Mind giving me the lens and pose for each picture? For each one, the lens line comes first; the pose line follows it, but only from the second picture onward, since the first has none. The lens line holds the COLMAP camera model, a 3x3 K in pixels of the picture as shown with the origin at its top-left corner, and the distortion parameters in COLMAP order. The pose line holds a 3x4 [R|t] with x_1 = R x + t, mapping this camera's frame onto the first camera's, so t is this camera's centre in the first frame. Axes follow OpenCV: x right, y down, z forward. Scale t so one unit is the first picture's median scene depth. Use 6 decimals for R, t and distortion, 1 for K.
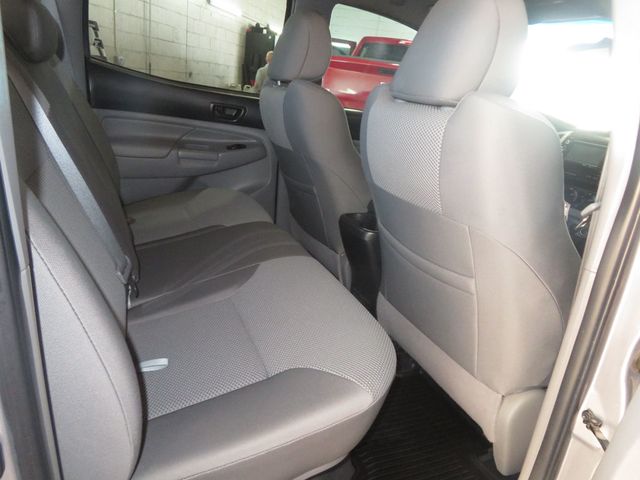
lens RADIAL K [[458.0, 0, 323.0], [0, 458.0, 237.6], [0, 0, 1]] dist [-0.026408, 0.021978]
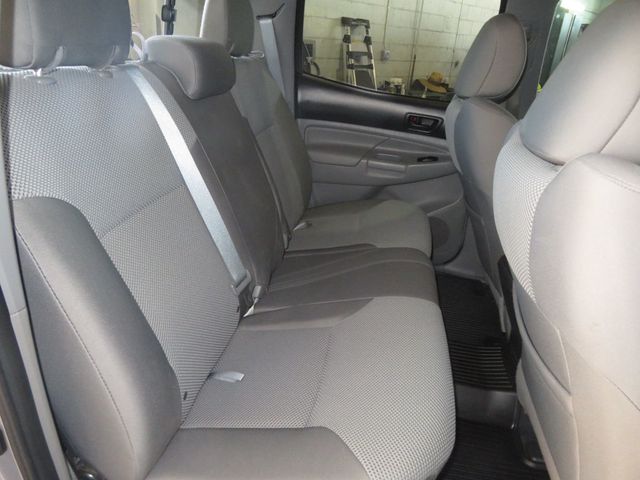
lens RADIAL K [[458.0, 0, 317.7], [0, 458.0, 241.1], [0, 0, 1]] dist [-0.026408, 0.021978]
pose [[0.845011, 0.158220, -0.510806, 0.133822], [-0.140990, 0.987346, 0.072591, -0.065913], [0.515828, 0.010678, 0.856626, 0.059489]]
